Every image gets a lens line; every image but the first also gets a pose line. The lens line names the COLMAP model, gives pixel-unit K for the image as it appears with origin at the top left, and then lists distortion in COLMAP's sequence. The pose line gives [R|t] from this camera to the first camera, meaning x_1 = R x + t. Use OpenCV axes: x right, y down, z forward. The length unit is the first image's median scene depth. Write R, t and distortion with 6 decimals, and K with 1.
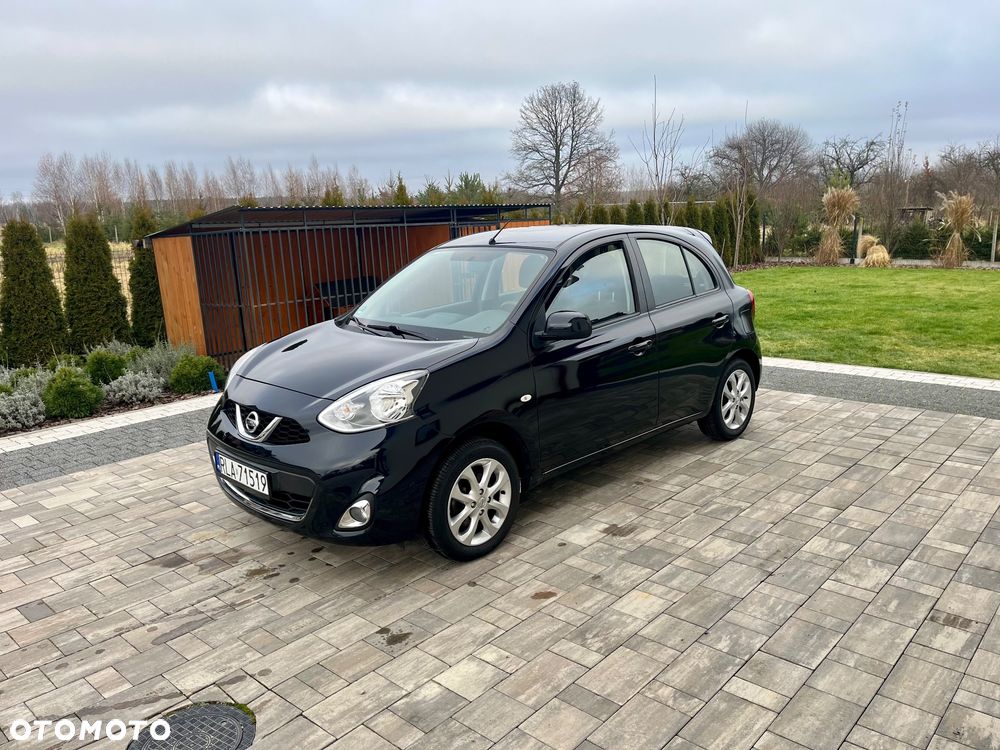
lens RADIAL K [[754.8, 0, 500.4], [0, 754.8, 372.4], [0, 0, 1]] dist [0.084620, -0.110705]
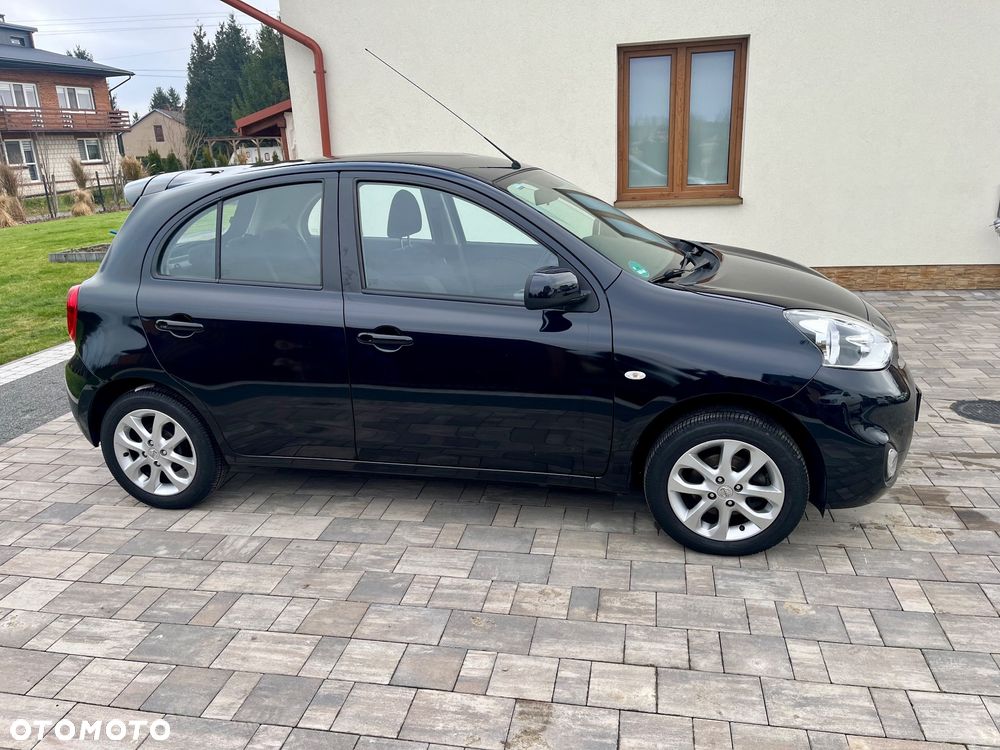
lens RADIAL K [[754.8, 0, 506.3], [0, 754.8, 378.7], [0, 0, 1]] dist [0.084620, -0.110705]
pose [[-0.519901, -0.202940, 0.829770, -0.682601], [0.234046, 0.900358, 0.366848, -0.262715], [-0.821538, 0.384929, -0.420600, 1.413003]]
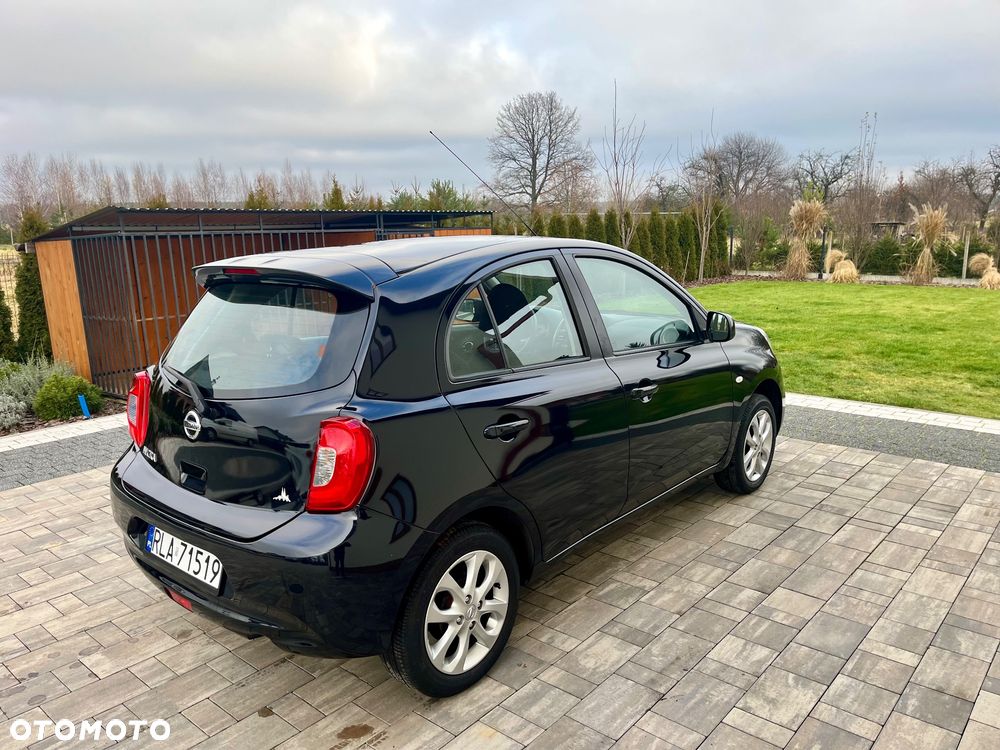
lens RADIAL K [[754.8, 0, 495.1], [0, 754.8, 379.5], [0, 0, 1]] dist [0.084620, -0.110705]
pose [[0.999701, 0.010753, 0.021945, 0.124811], [-0.010719, 0.999941, -0.001698, -0.036845], [-0.021962, 0.001462, 0.999758, 0.179425]]
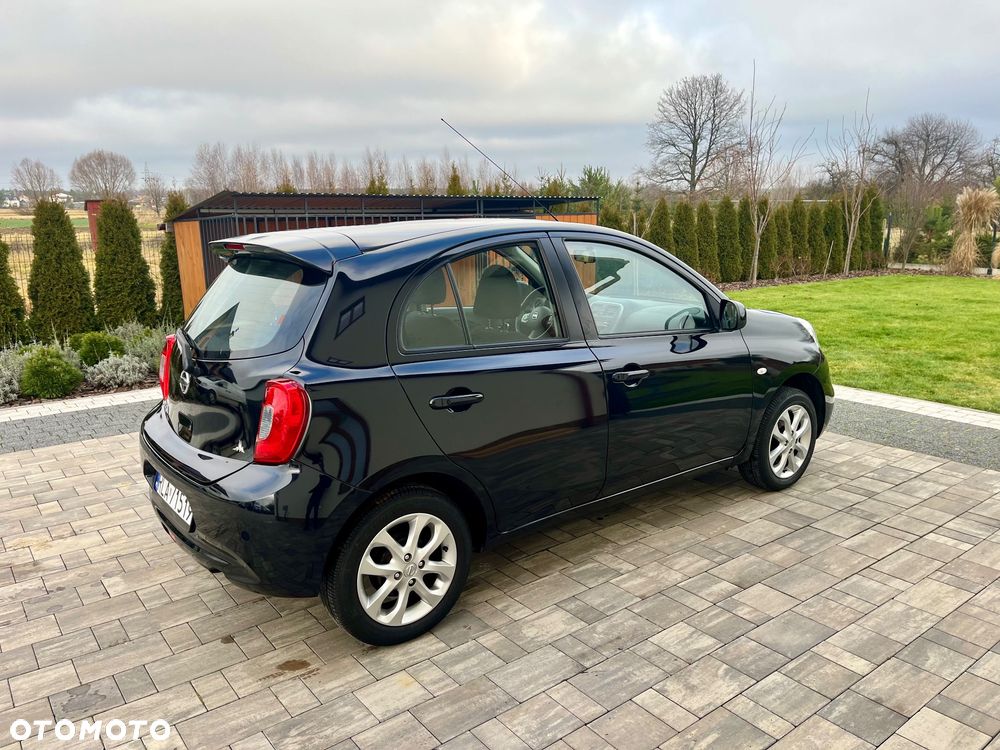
lens RADIAL K [[754.8, 0, 499.2], [0, 754.8, 372.7], [0, 0, 1]] dist [0.084620, -0.110705]
pose [[0.983760, 0.061346, -0.168681, 0.283713], [-0.060039, 0.998113, 0.012840, -0.032832], [0.169150, -0.002504, 0.985587, 0.162769]]
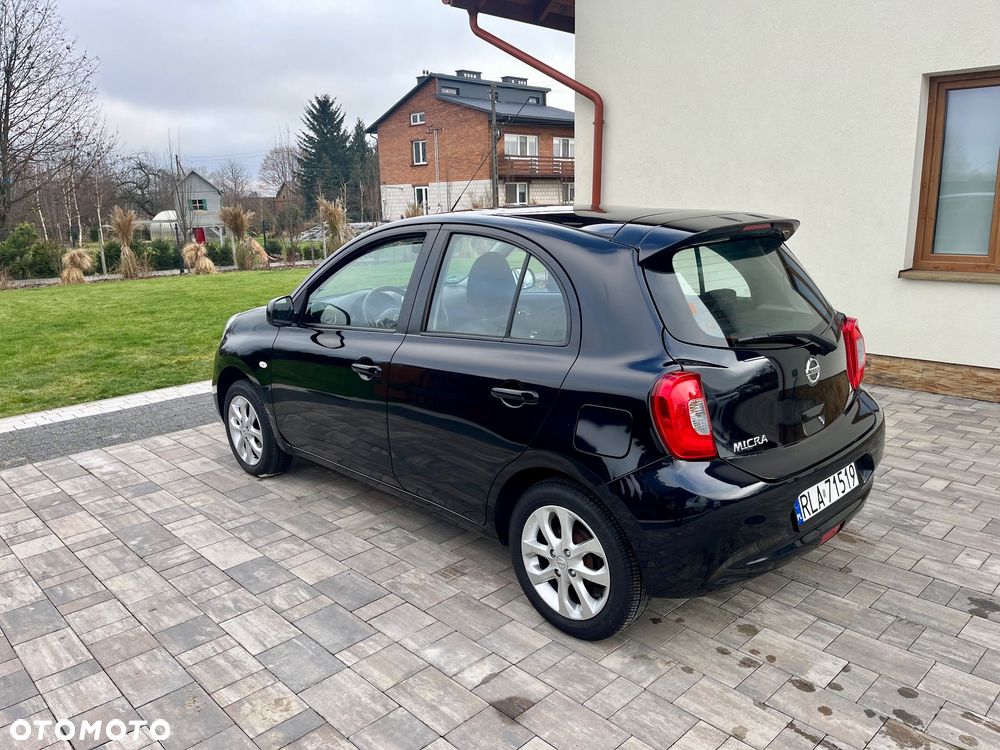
lens RADIAL K [[754.8, 0, 497.3], [0, 754.8, 378.2], [0, 0, 1]] dist [0.084620, -0.110705]
pose [[0.070025, -0.197393, 0.977820, -0.705860], [0.229831, 0.957048, 0.176740, -0.160281], [-0.970708, 0.212357, 0.112384, 0.938732]]
